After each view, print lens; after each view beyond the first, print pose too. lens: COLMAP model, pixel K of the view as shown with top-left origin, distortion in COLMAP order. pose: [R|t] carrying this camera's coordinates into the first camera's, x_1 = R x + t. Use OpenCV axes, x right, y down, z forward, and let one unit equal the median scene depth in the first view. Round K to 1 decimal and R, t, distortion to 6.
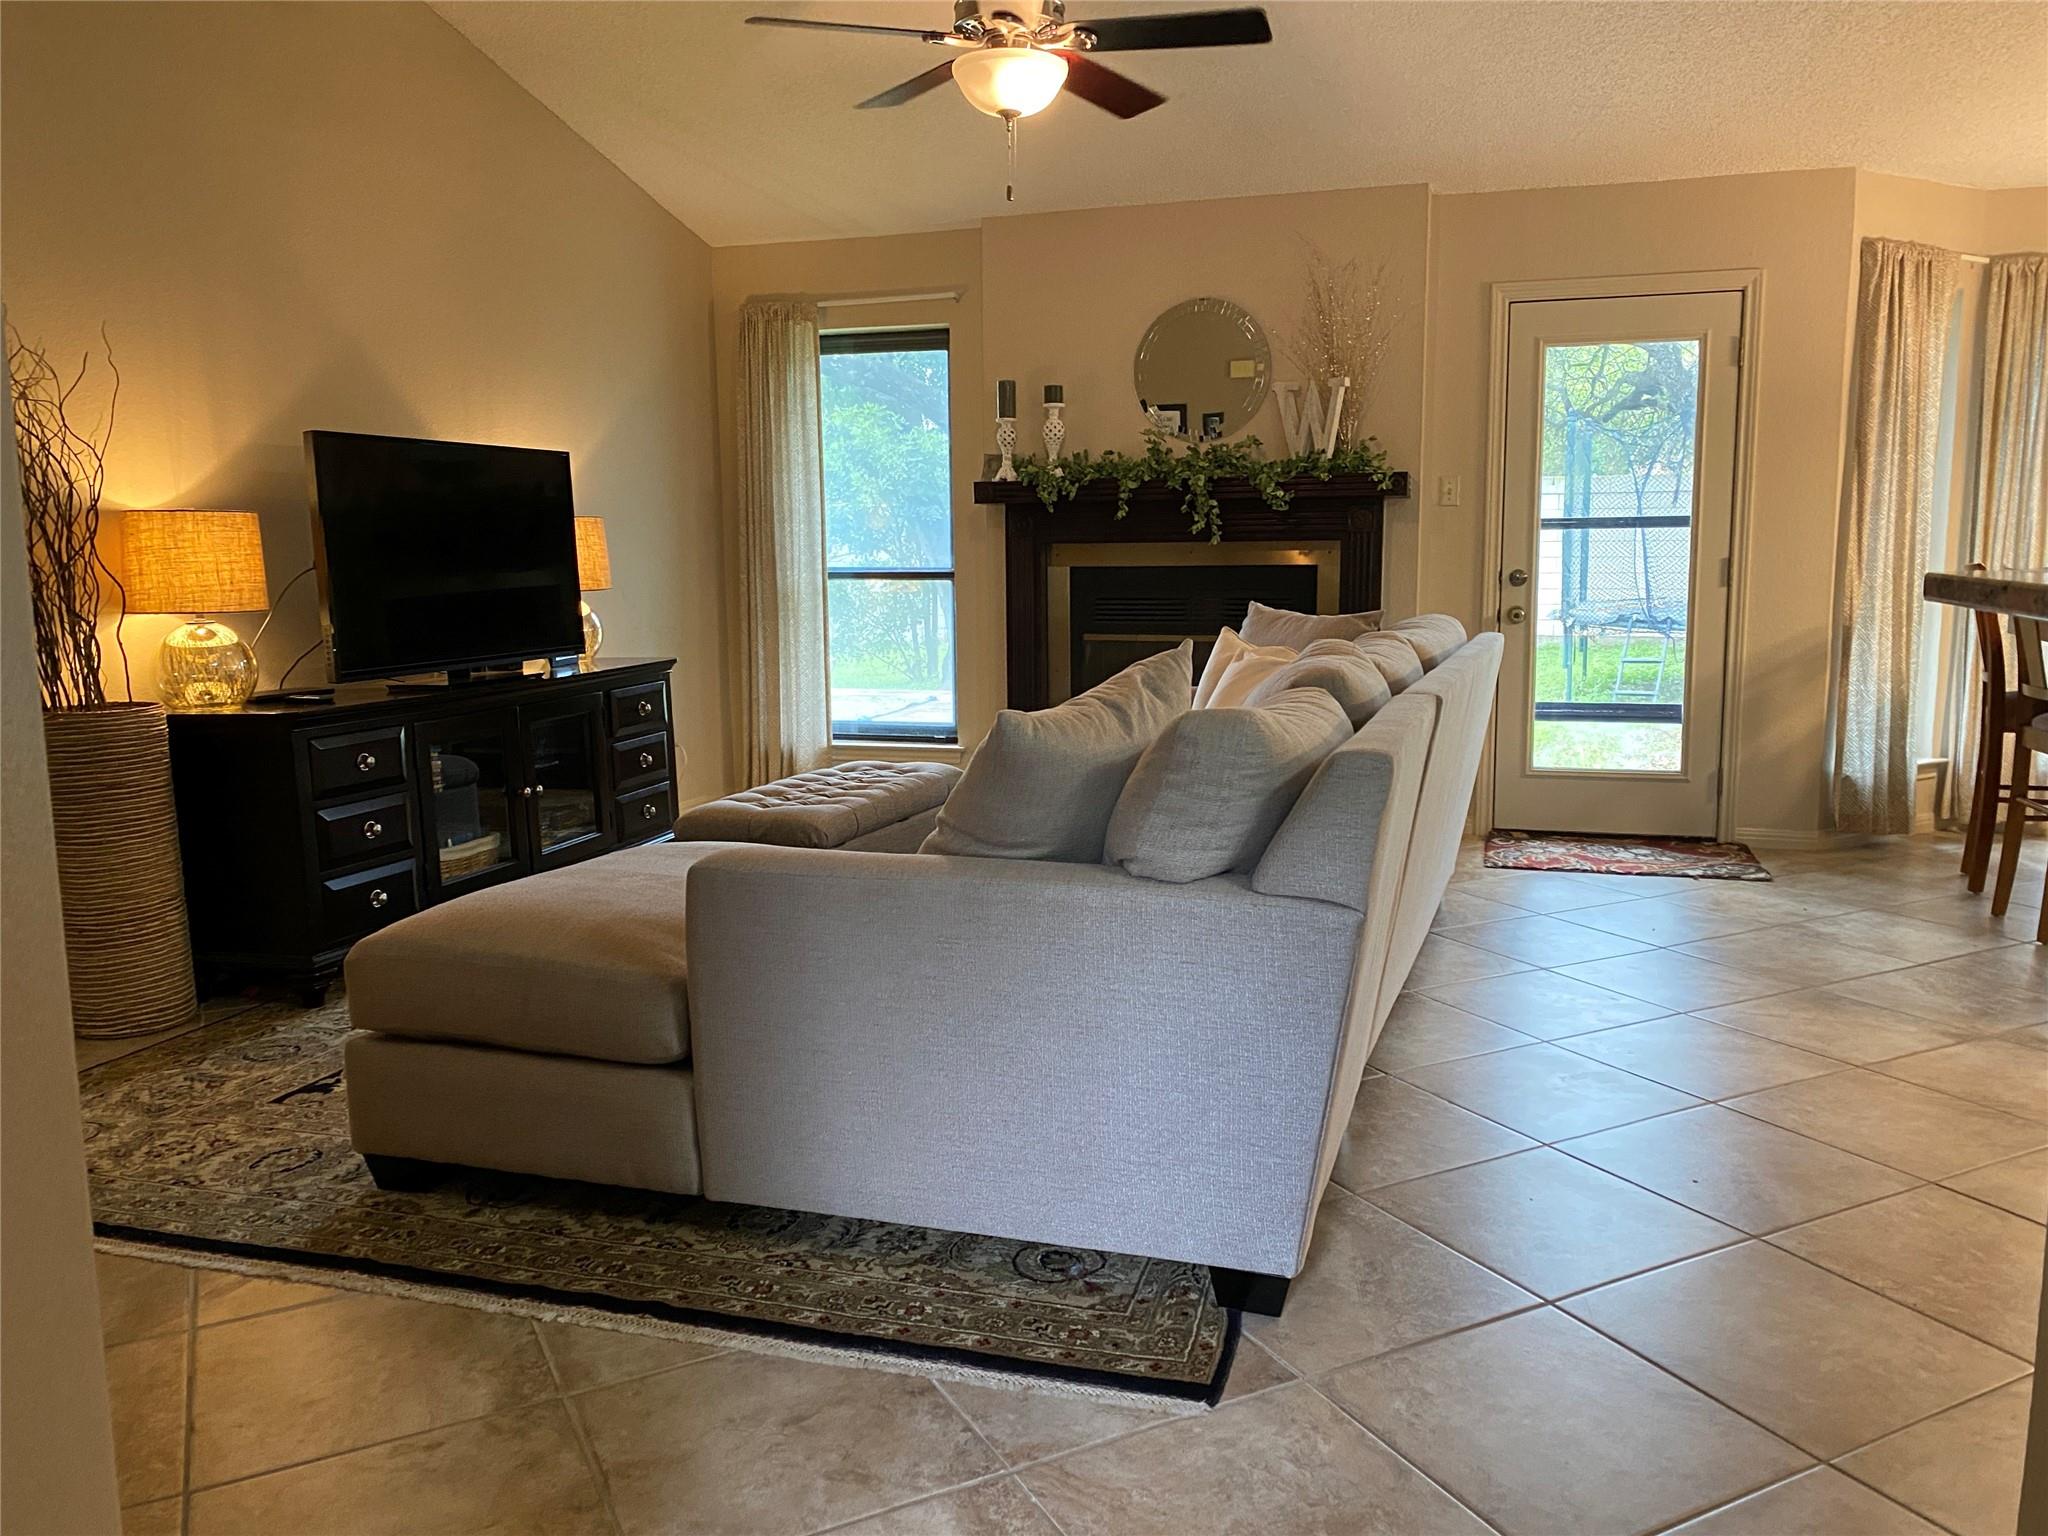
lens RADIAL K [[1561.1, 0, 1034.9], [0, 1561.1, 761.6], [0, 0, 1]] dist [0.064608, -0.066192]
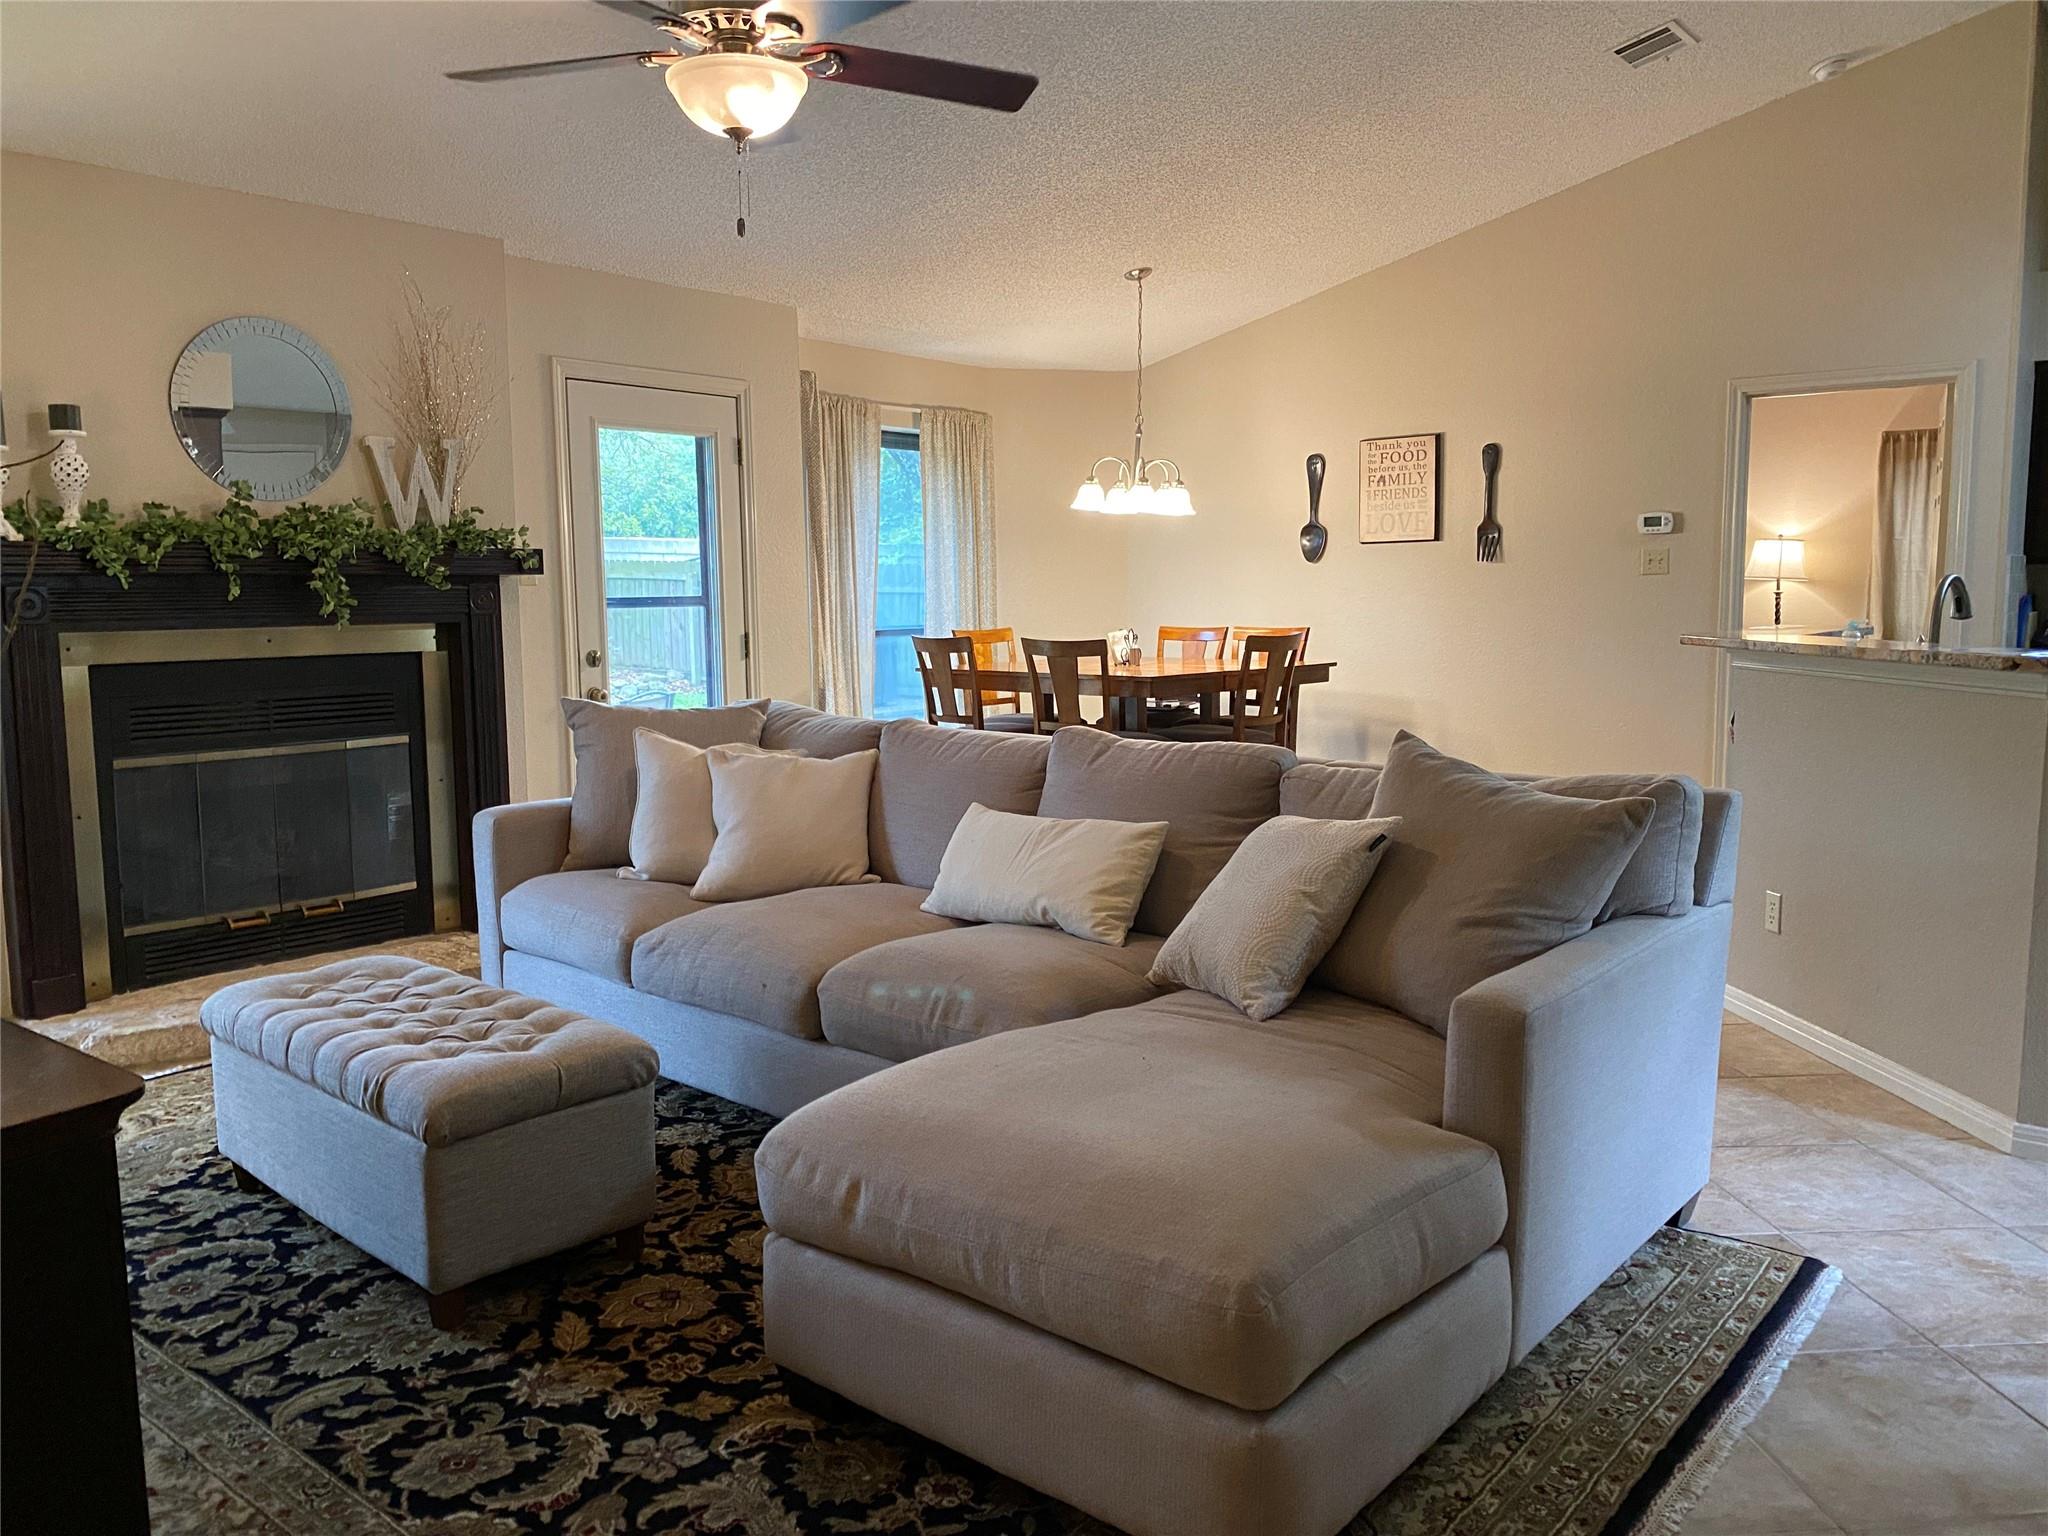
lens RADIAL K [[1561.1, 0, 1027.2], [0, 1561.1, 757.3], [0, 0, 1]] dist [0.064608, -0.066192]
pose [[0.374587, -0.102457, 0.921514, -0.512888], [0.131041, 0.989750, 0.056777, -0.077225], [-0.917885, 0.099488, 0.384173, 0.389565]]
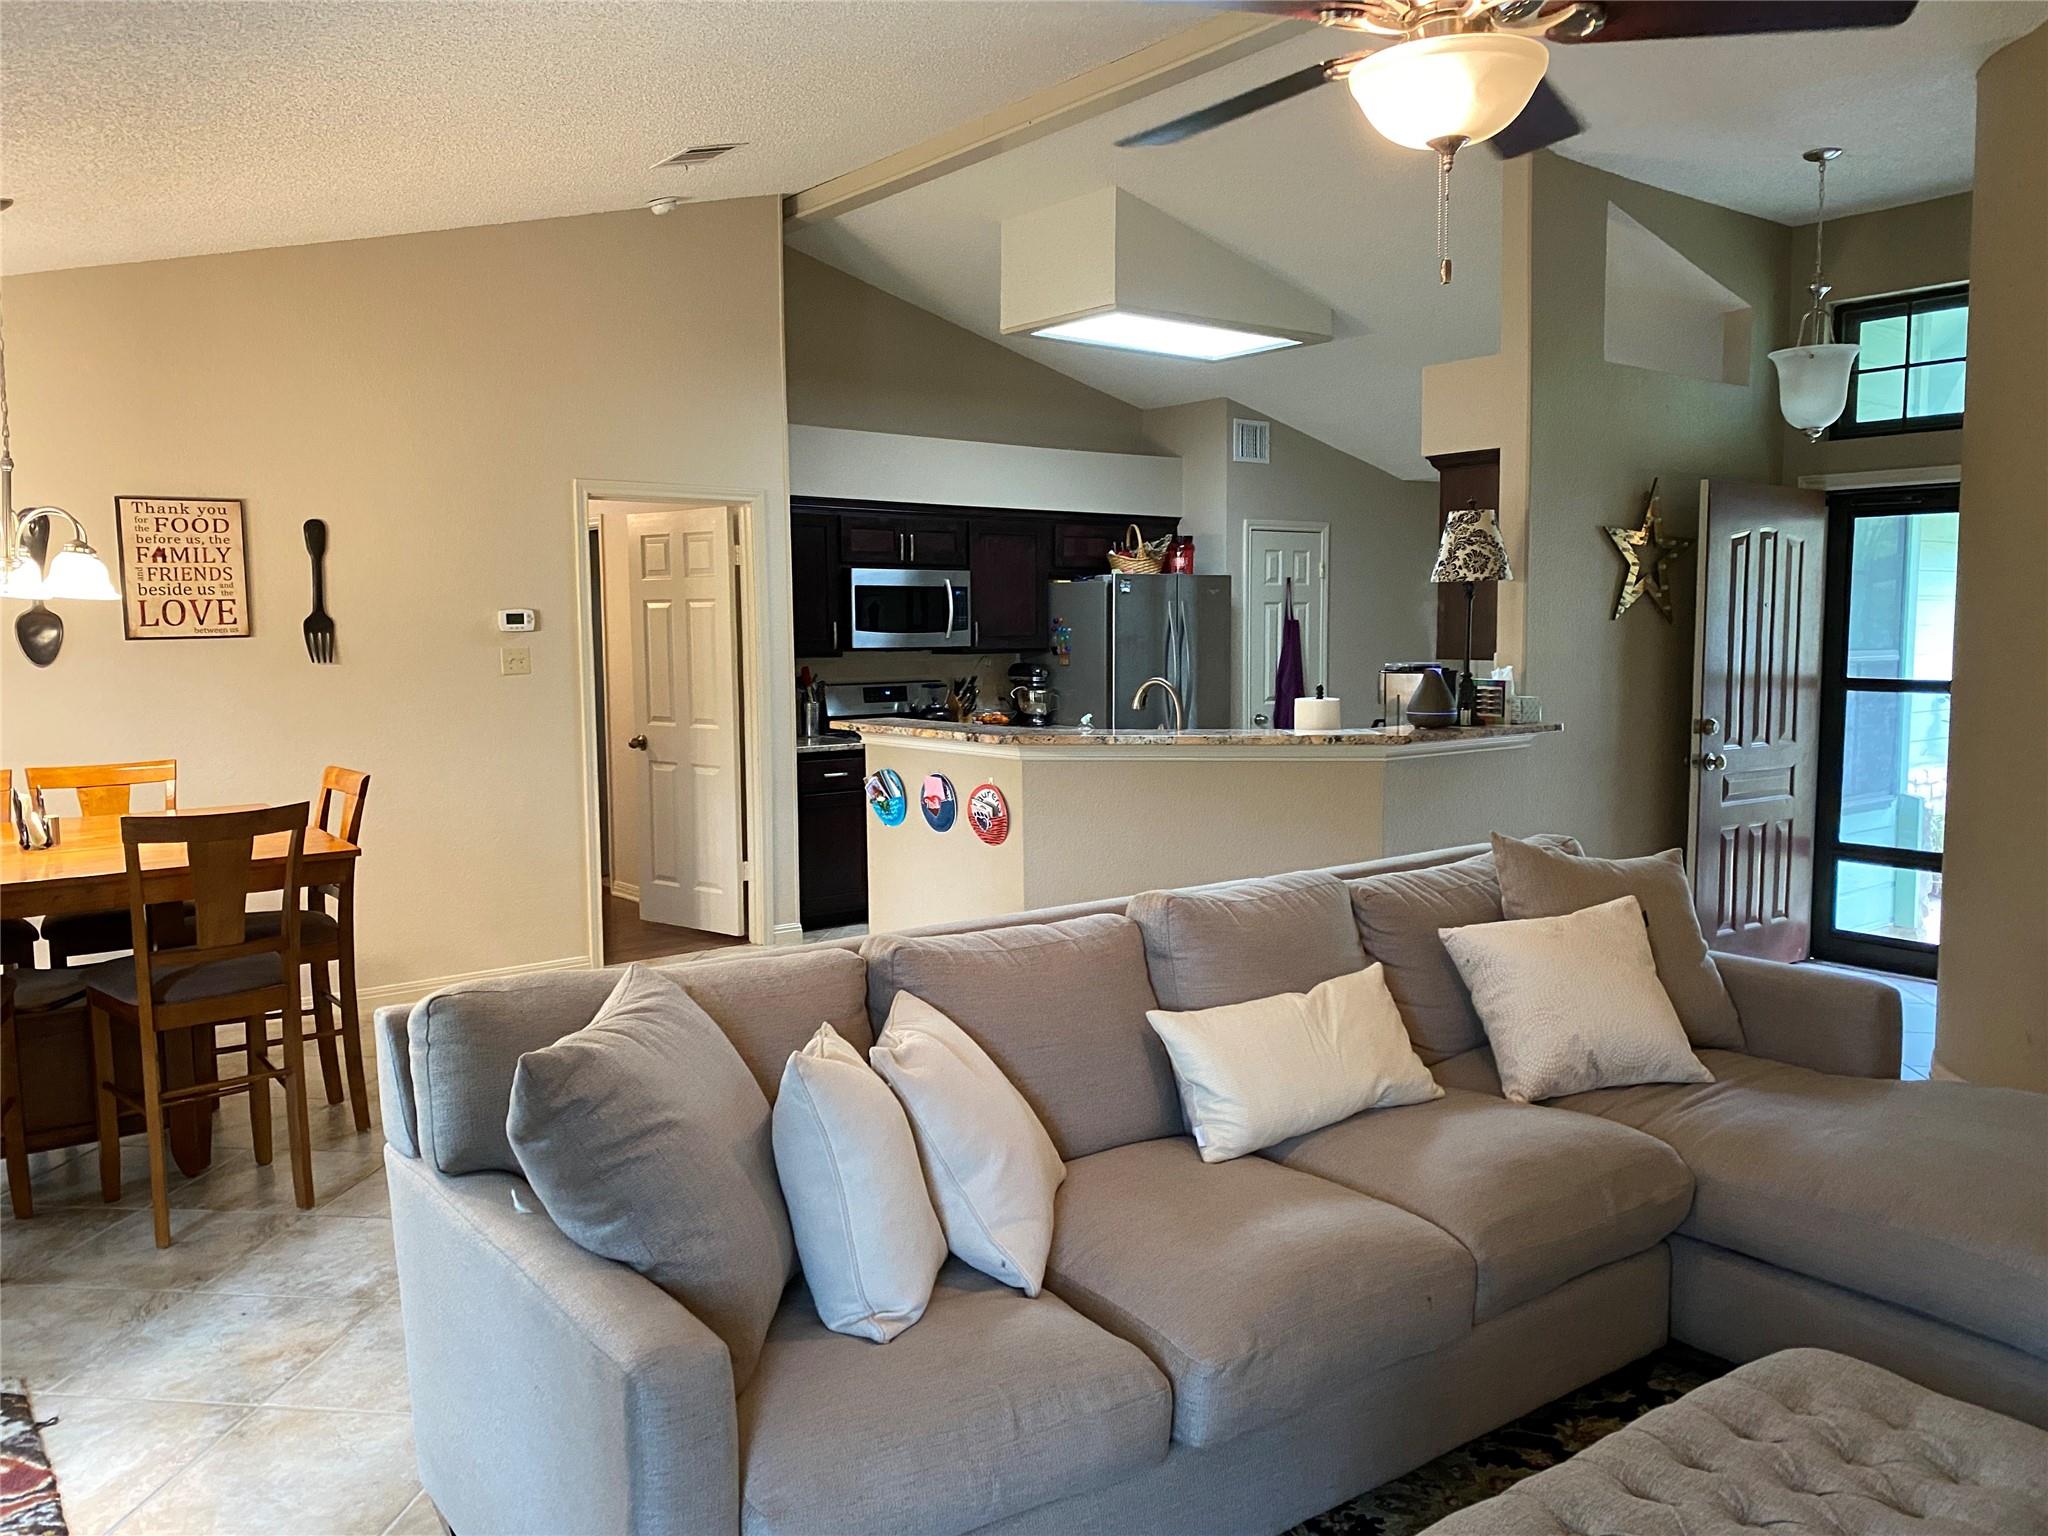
lens RADIAL K [[1561.1, 0, 1014.5], [0, 1561.1, 763.6], [0, 0, 1]] dist [0.064608, -0.066192]
pose [[-0.823081, -0.040174, 0.566502, -0.152445], [0.090746, 0.975376, 0.201016, -0.215483], [-0.560627, 0.216860, -0.799167, 1.111465]]
